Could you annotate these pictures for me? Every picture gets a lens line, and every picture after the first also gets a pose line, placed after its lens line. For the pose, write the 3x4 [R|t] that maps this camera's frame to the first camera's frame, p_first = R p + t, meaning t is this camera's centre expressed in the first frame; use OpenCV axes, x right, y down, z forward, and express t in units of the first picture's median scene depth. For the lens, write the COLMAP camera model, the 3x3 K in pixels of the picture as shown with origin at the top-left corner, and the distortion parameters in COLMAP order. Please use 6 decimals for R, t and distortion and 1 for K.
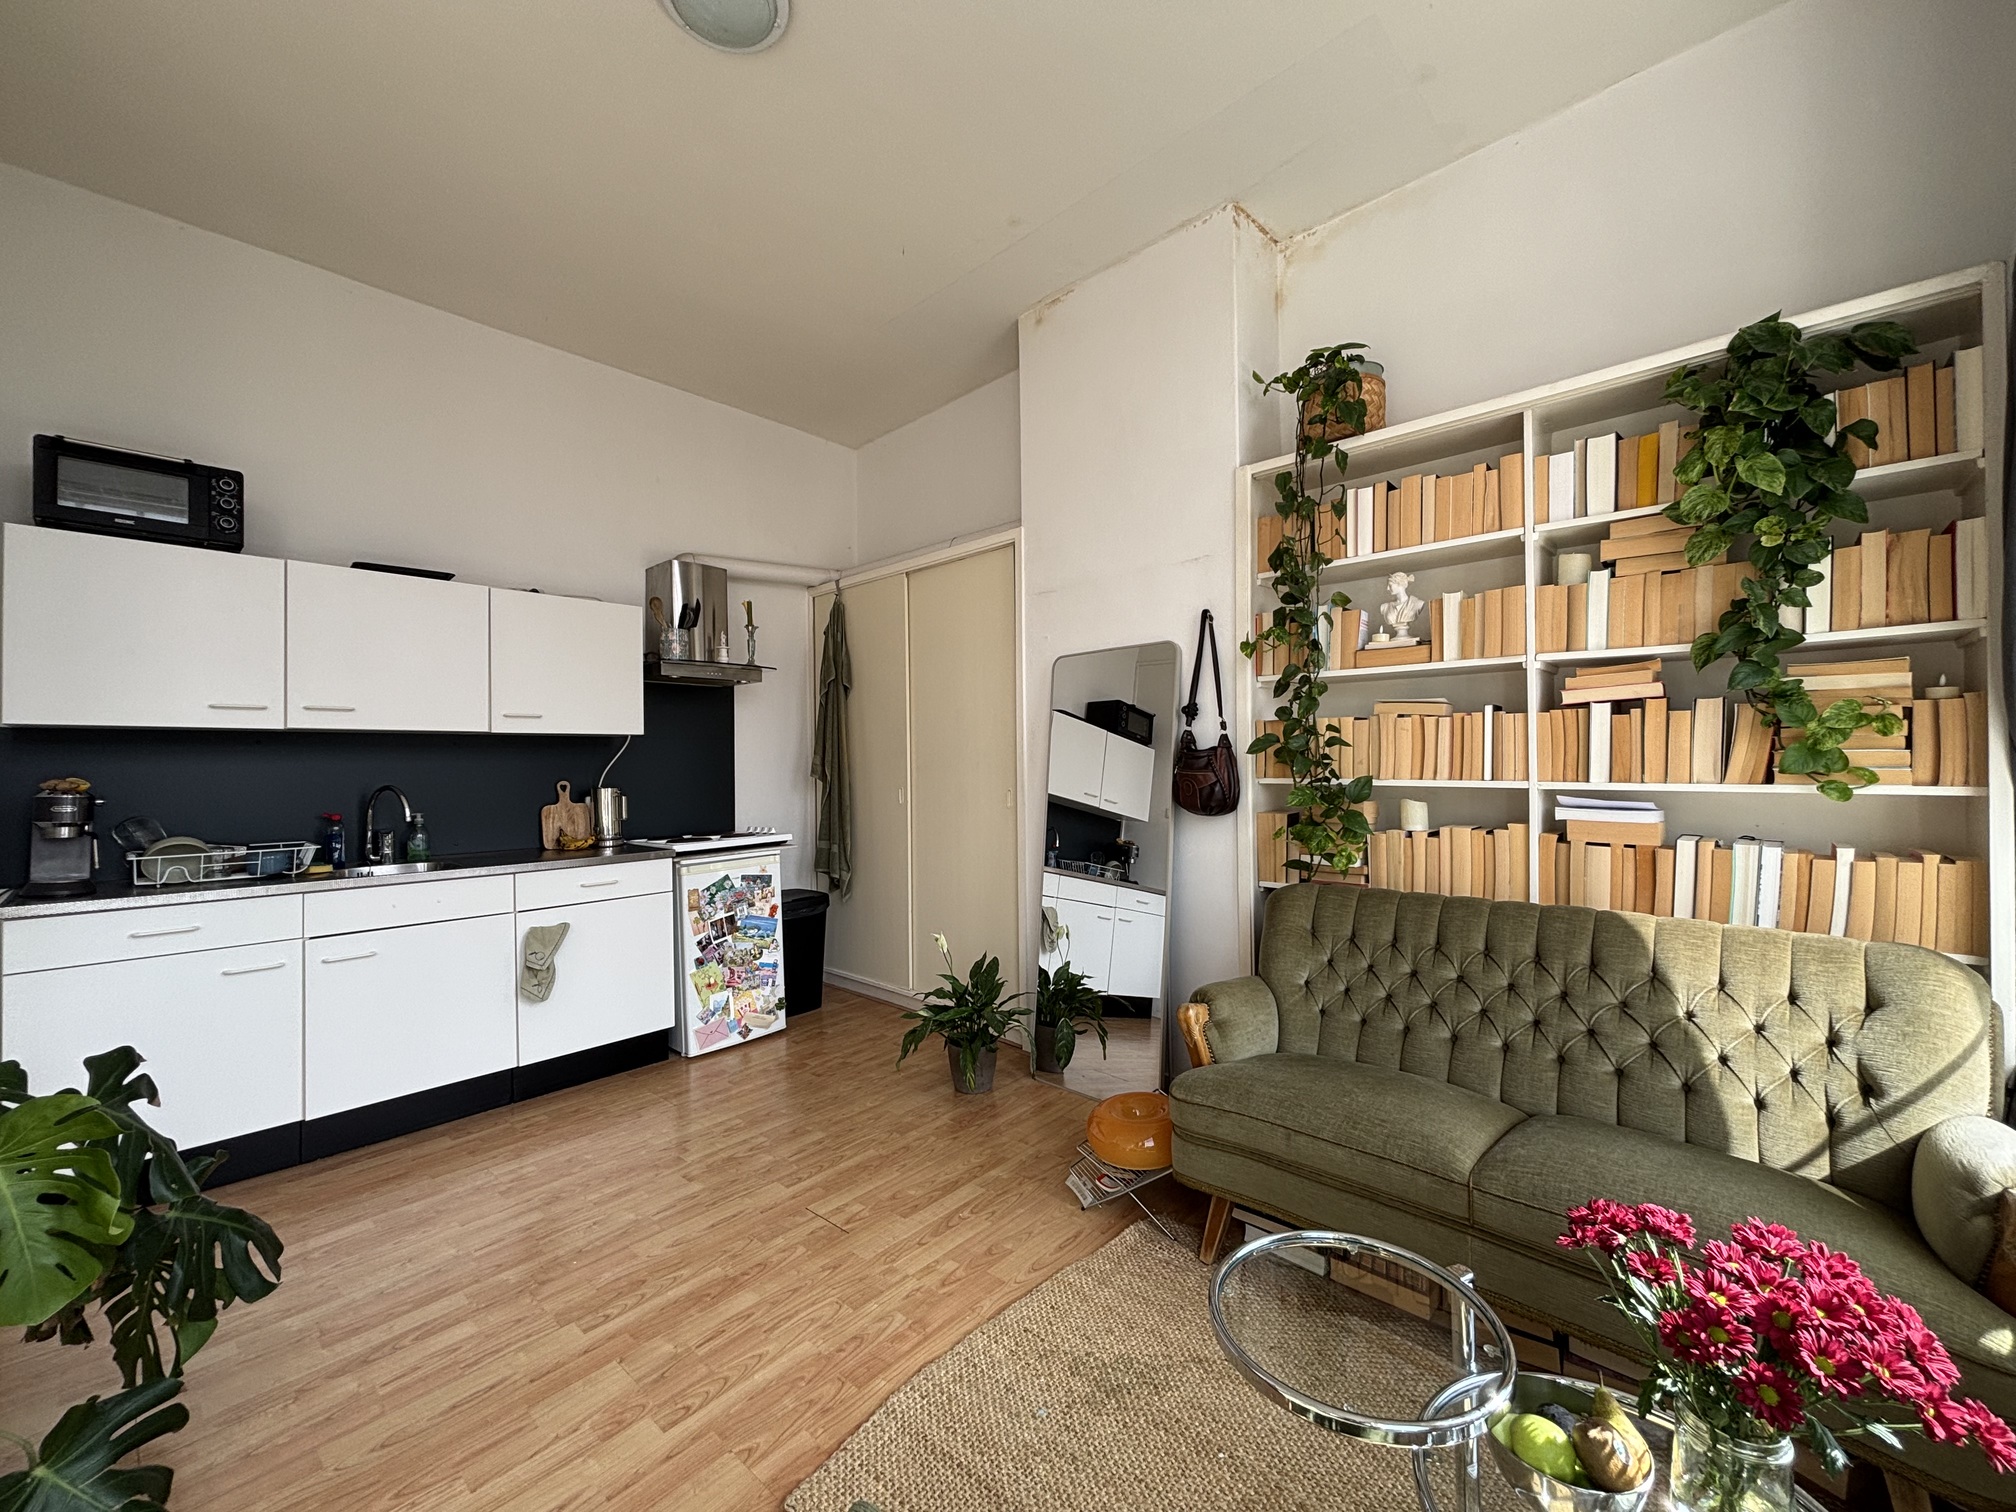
lens RADIAL K [[809.5, 0, 1004.9], [0, 809.5, 751.1], [0, 0, 1]] dist [-0.001765, 0.000126]
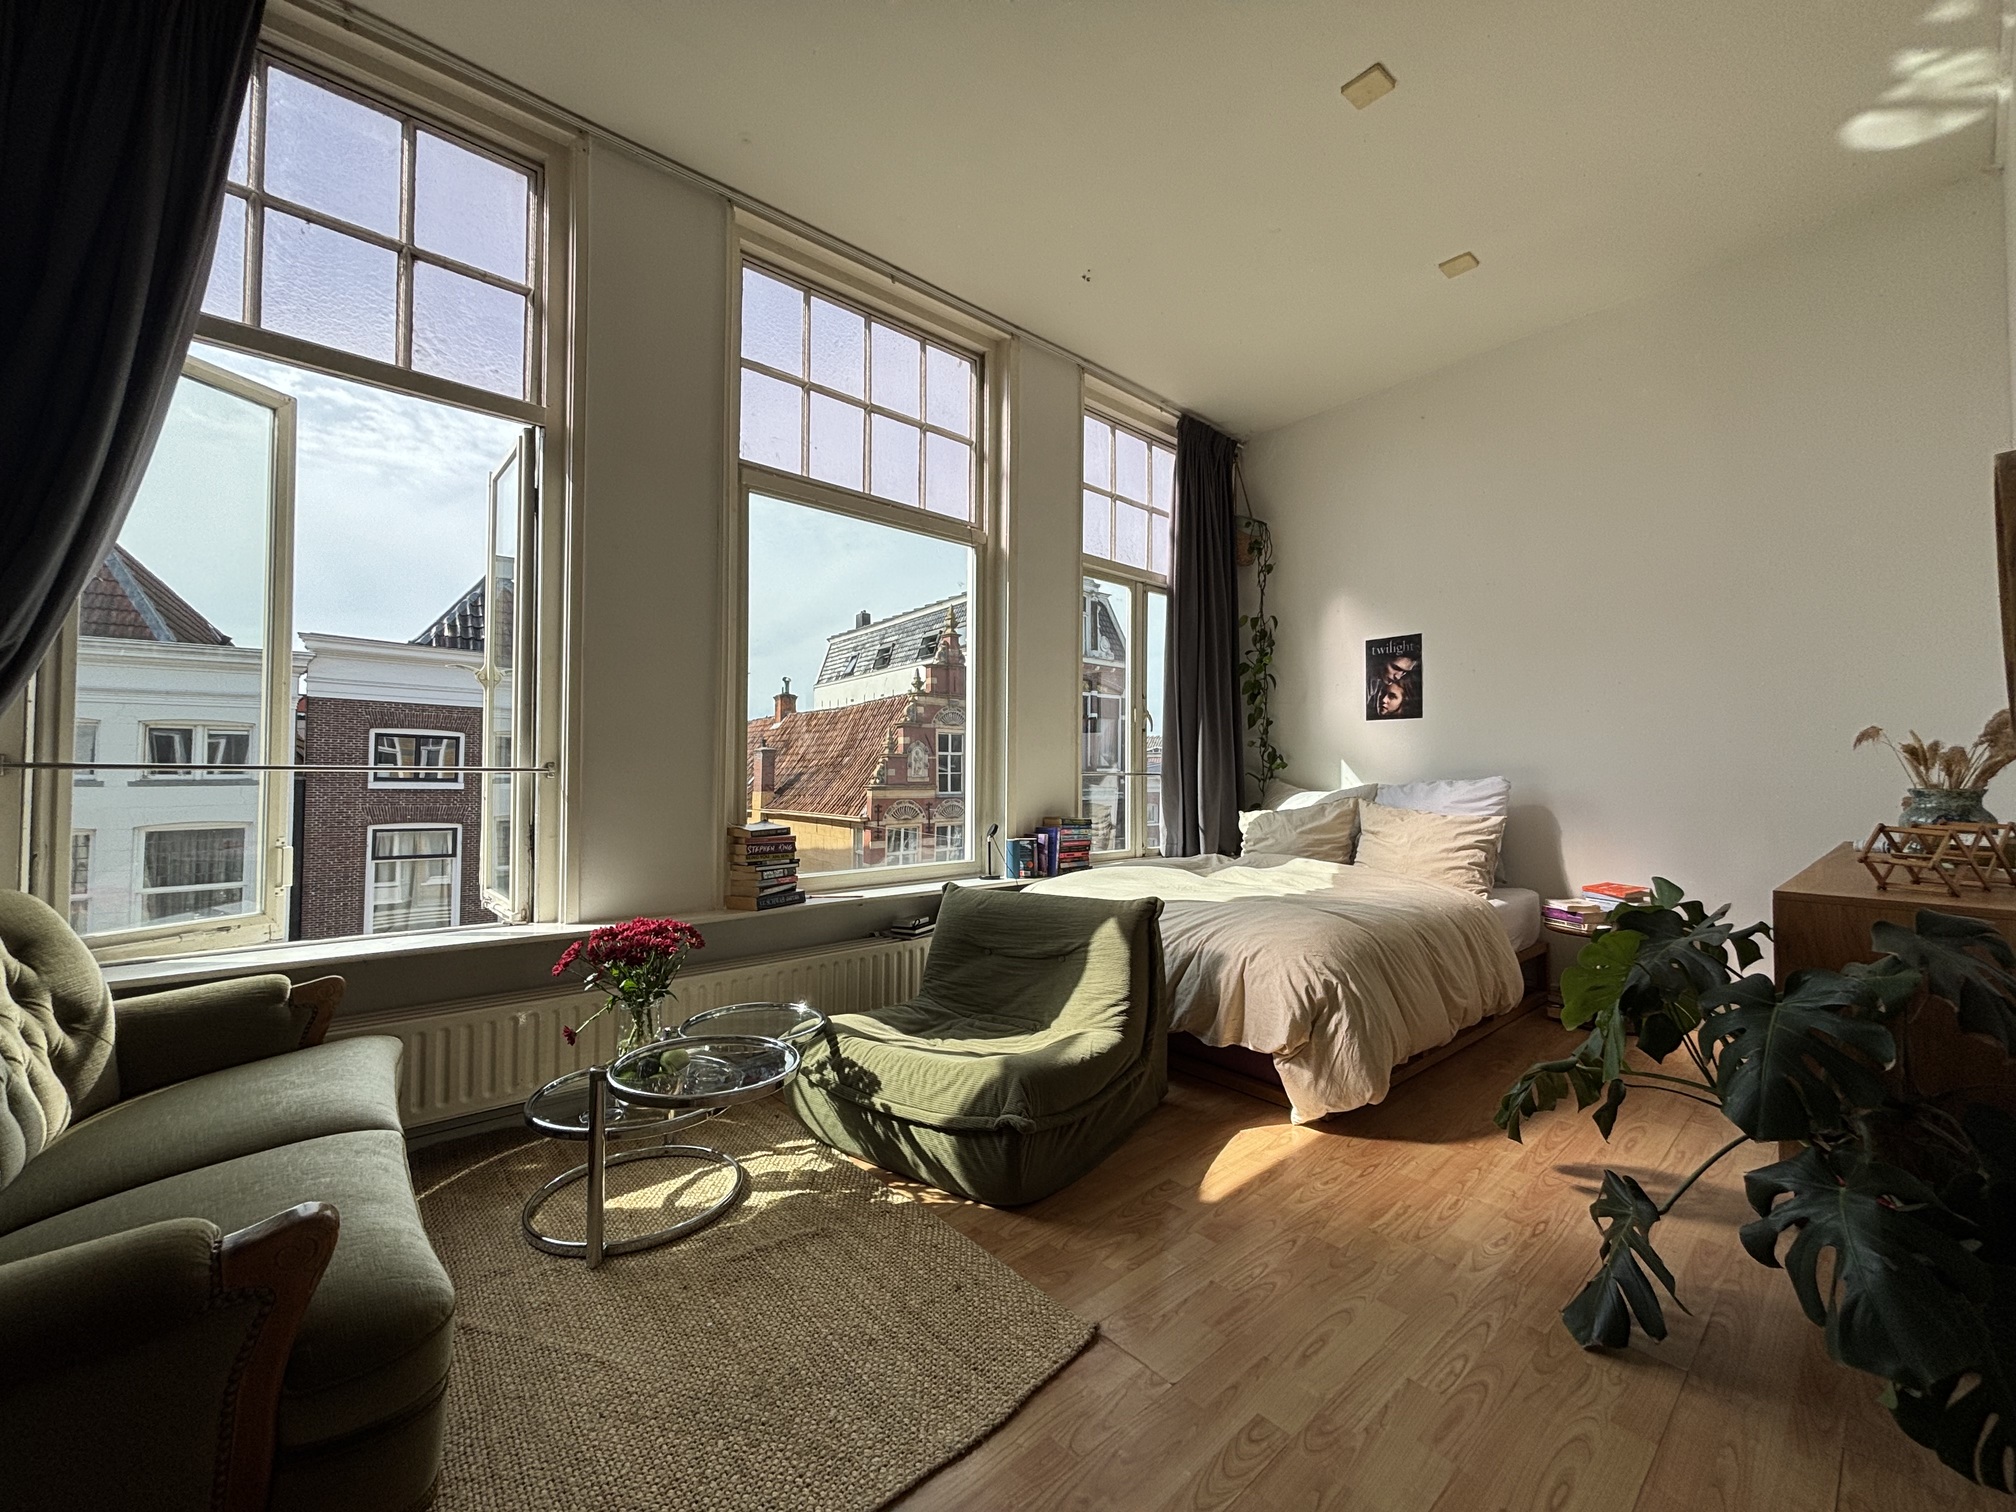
lens RADIAL K [[809.5, 0, 1004.9], [0, 809.5, 751.1], [0, 0, 1]] dist [-0.001765, 0.000126]
pose [[-0.992006, 0.013565, 0.125457, -0.116019], [0.007690, 0.998856, -0.047191, 0.059947], [-0.125954, -0.045849, -0.990976, 0.852035]]
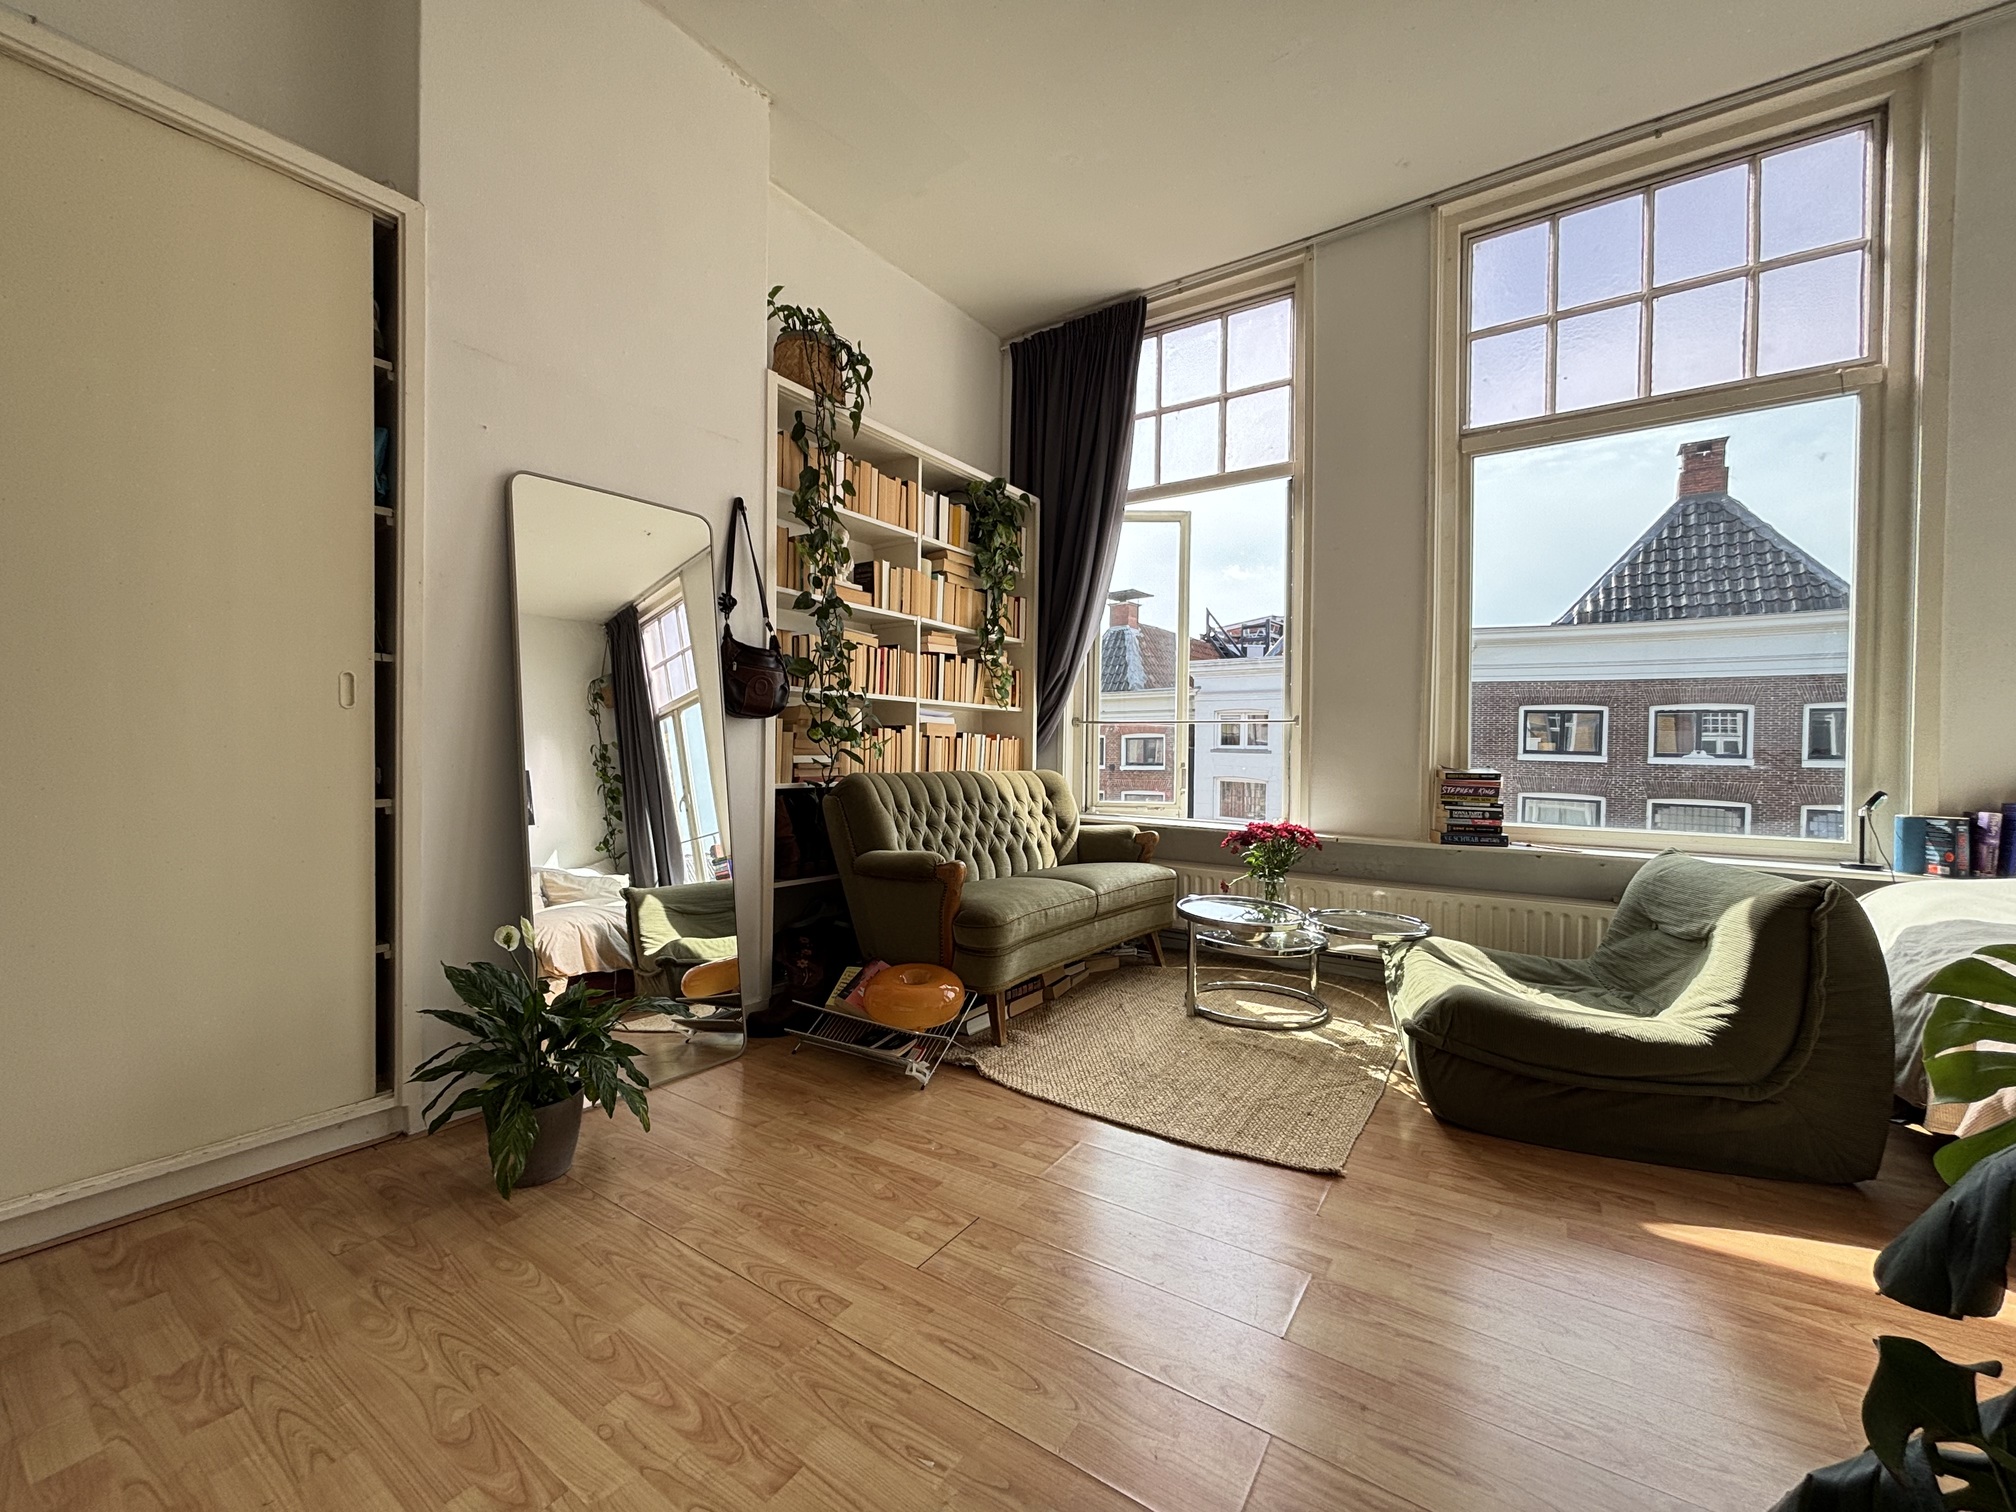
lens RADIAL K [[809.5, 0, 1004.9], [0, 809.5, 751.1], [0, 0, 1]] dist [-0.001765, 0.000126]
pose [[-0.134015, 0.003740, 0.990972, -0.597669], [-0.026527, 0.999621, -0.007360, 0.095994], [-0.990624, -0.027274, -0.133865, 0.675884]]
